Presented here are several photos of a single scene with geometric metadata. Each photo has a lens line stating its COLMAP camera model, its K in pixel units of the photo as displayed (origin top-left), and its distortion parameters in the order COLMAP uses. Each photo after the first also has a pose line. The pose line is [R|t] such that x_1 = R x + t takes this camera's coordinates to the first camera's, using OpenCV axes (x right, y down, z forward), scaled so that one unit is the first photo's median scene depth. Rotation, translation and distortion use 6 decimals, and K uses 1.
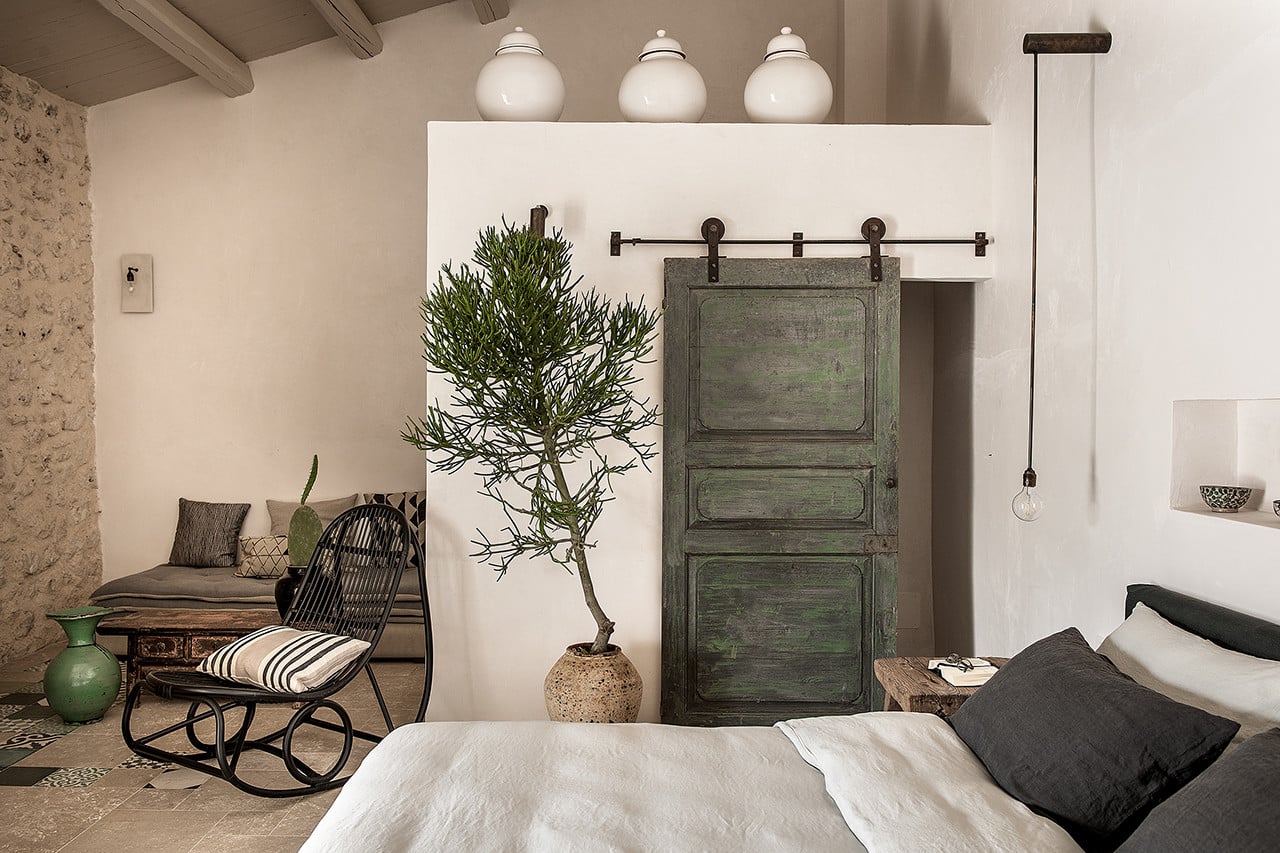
lens RADIAL K [[1047.4, 0, 650.5], [0, 1047.4, 421.8], [0, 0, 1]] dist [-0.003989, -0.031090]
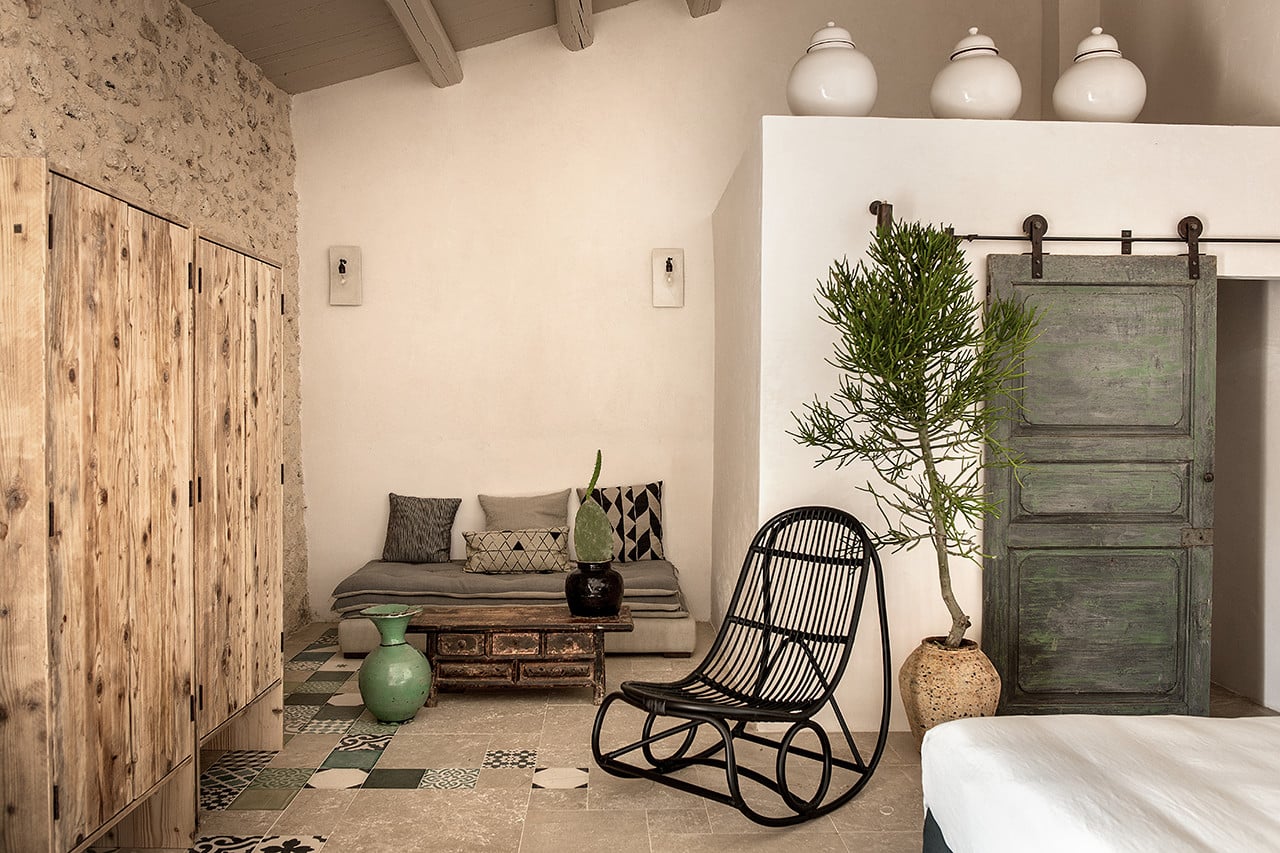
lens RADIAL K [[1047.4, 0, 630.5], [0, 1047.4, 419.7], [0, 0, 1]] dist [-0.003989, -0.031090]
pose [[0.999450, 0.000110, 0.033165, -0.363212], [-0.000280, 0.999987, 0.005122, -0.002414], [-0.033164, -0.005128, 0.999437, 0.005414]]
